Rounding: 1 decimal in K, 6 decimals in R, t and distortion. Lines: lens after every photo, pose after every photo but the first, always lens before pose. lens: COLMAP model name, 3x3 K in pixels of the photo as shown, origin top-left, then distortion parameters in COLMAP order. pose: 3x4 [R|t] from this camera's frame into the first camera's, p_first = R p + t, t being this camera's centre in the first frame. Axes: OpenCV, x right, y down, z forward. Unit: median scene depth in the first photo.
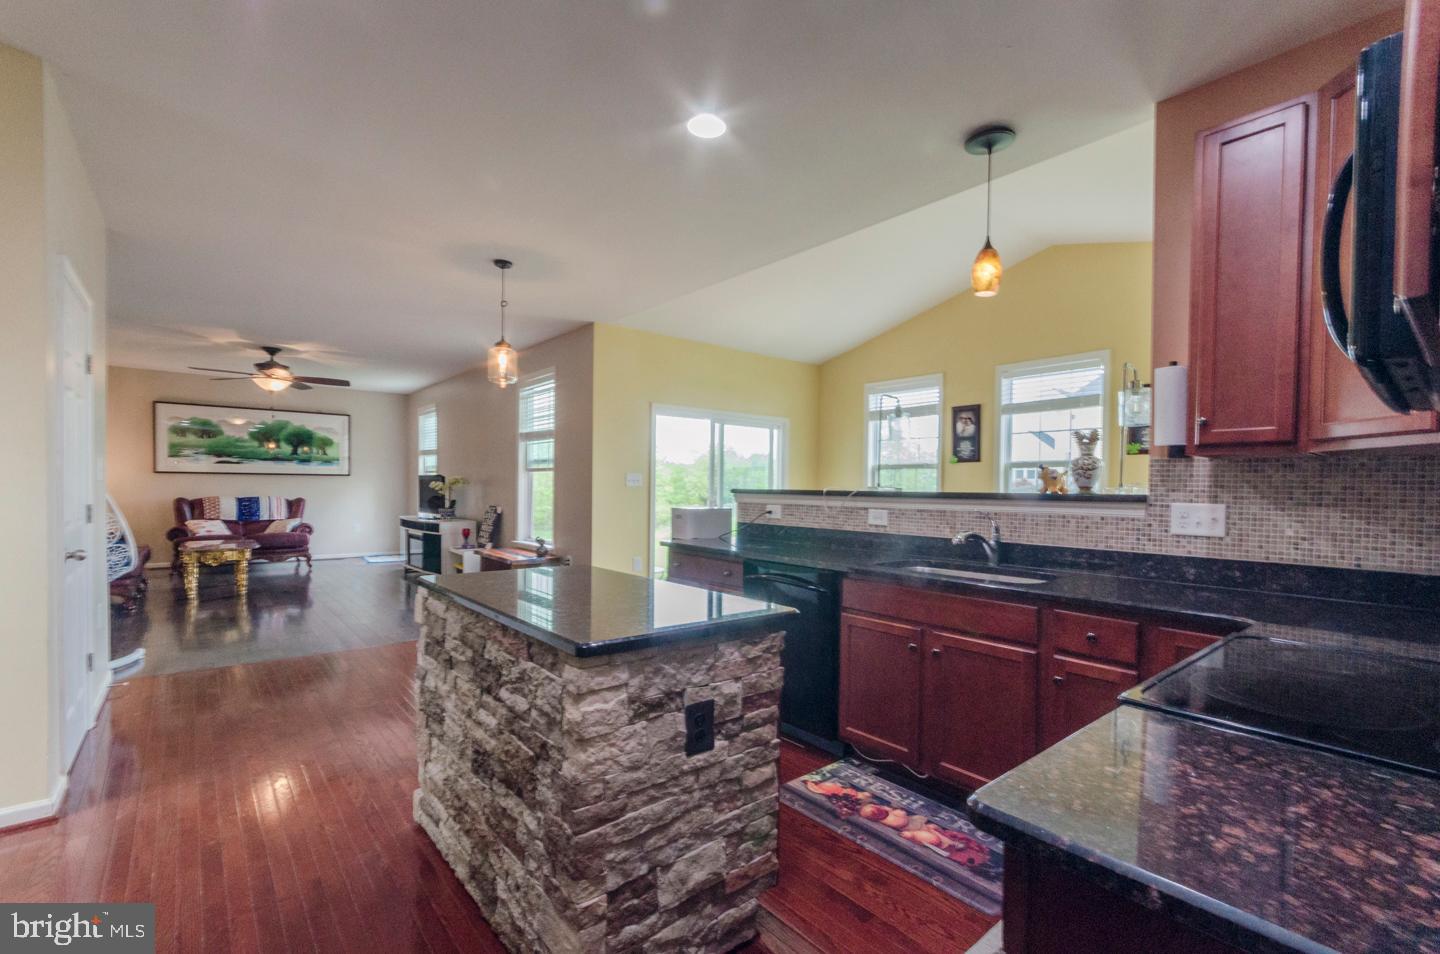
lens RADIAL K [[642.3, 0, 730.0], [0, 642.3, 500.1], [0, 0, 1]] dist [0.008999, 0.000245]
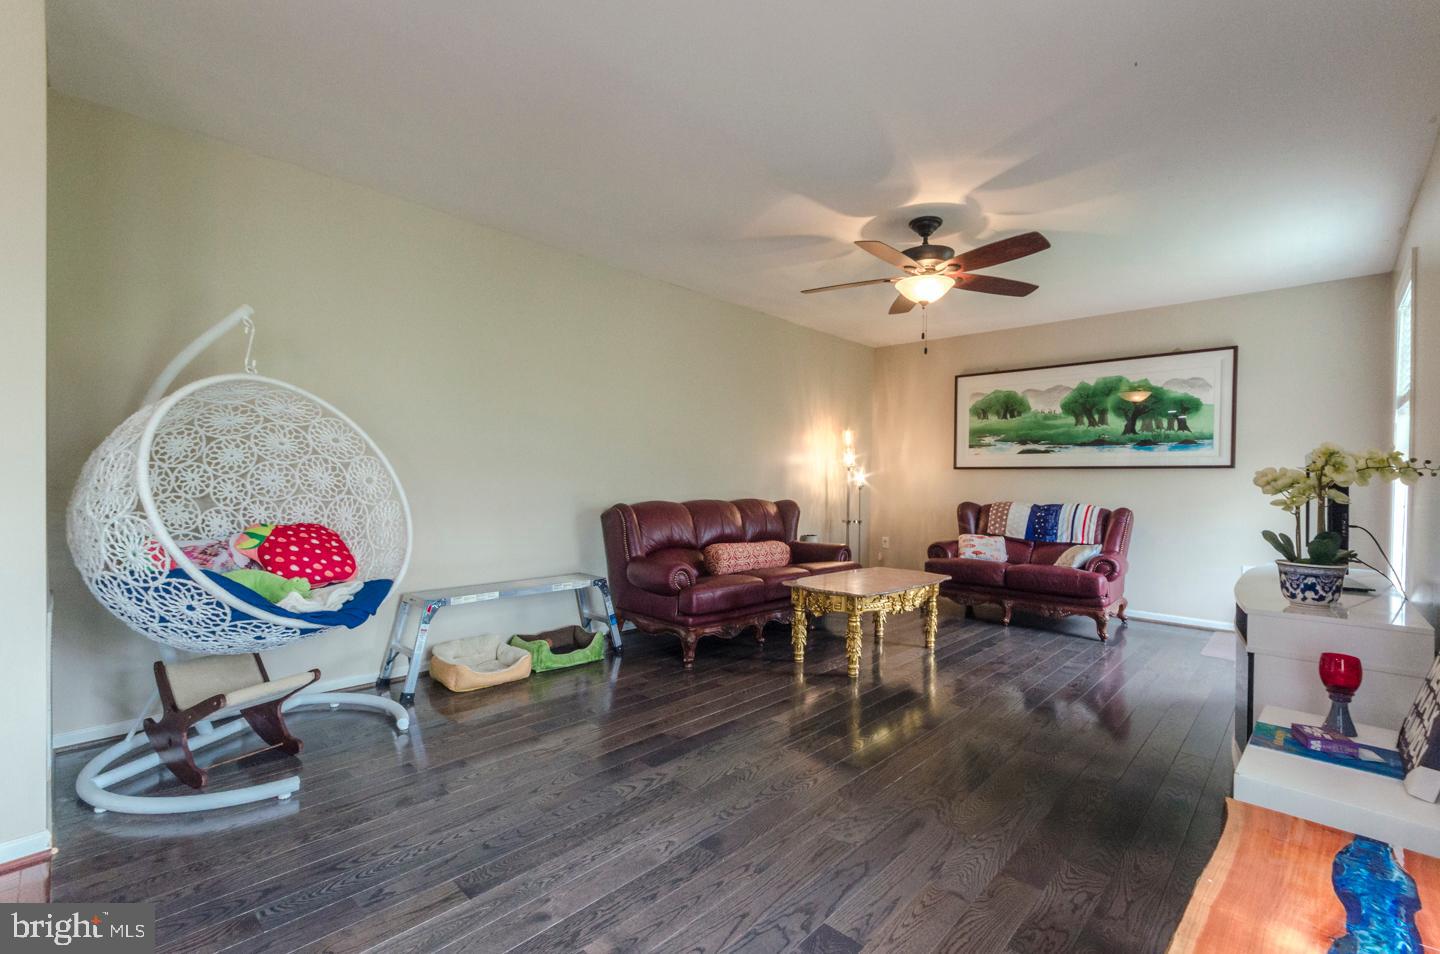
lens RADIAL K [[624.4, 0, 715.2], [0, 624.4, 485.9], [0, 0, 1]] dist [-0.003250, -0.000129]
pose [[0.108711, 0.002463, -0.994070, -0.180591], [-0.035787, 0.999358, -0.001437, -0.010560], [0.993429, 0.035731, 0.108729, 0.636787]]
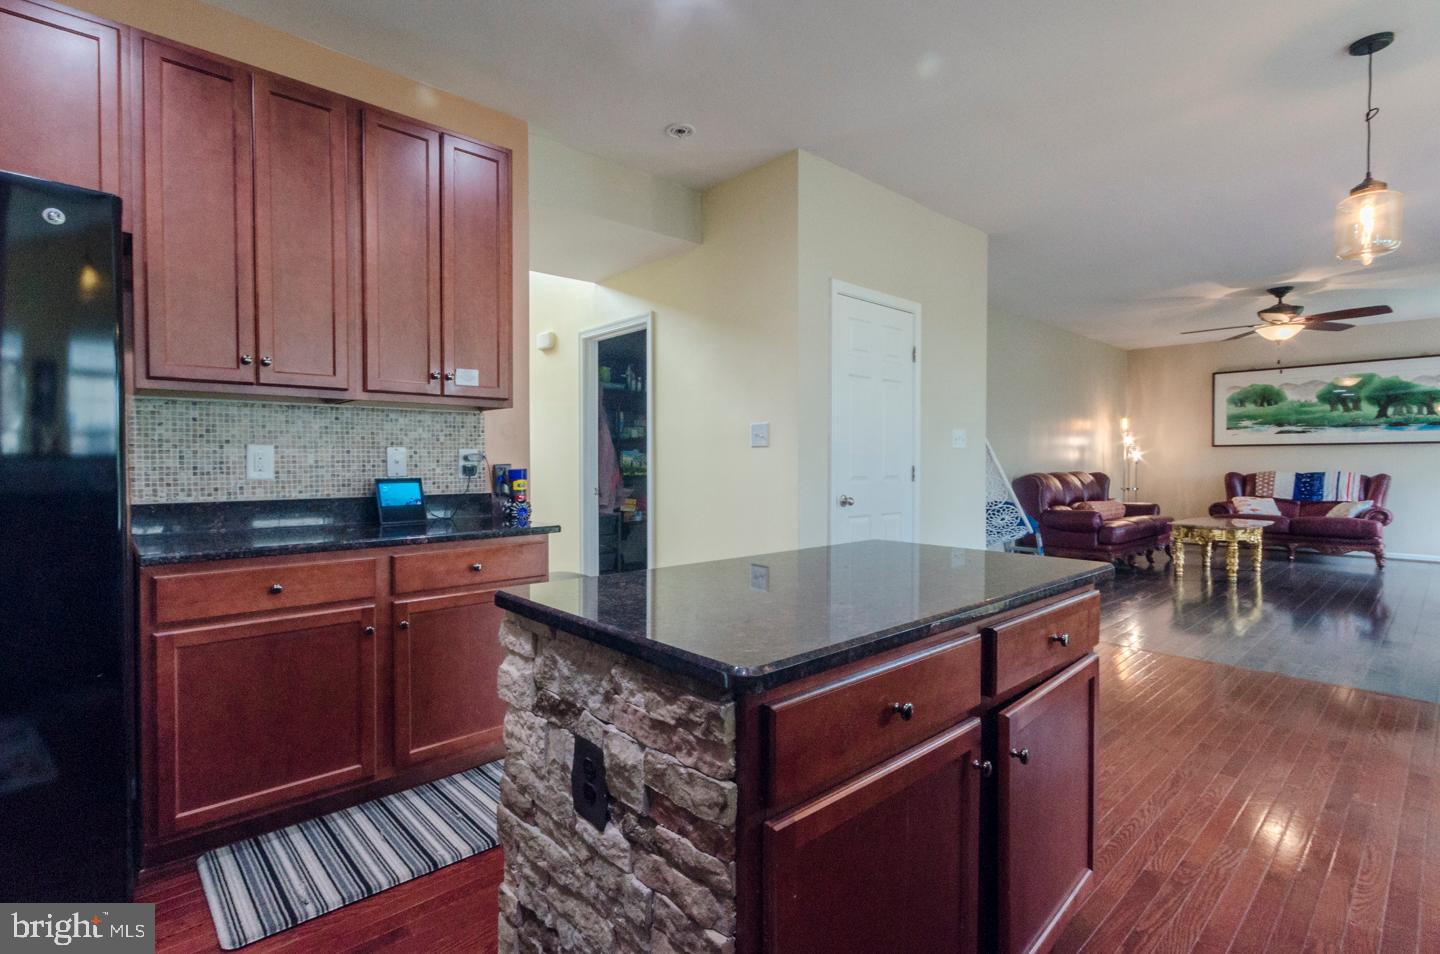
lens RADIAL K [[676.4, 0, 685.3], [0, 676.4, 470.3], [0, 0, 1]] dist [-0.000697, -0.000485]
pose [[0.019235, 0.002176, -0.999813, 0.109554], [-0.020812, 0.999782, 0.001775, 0.008029], [0.999598, 0.020774, 0.019276, 0.190516]]
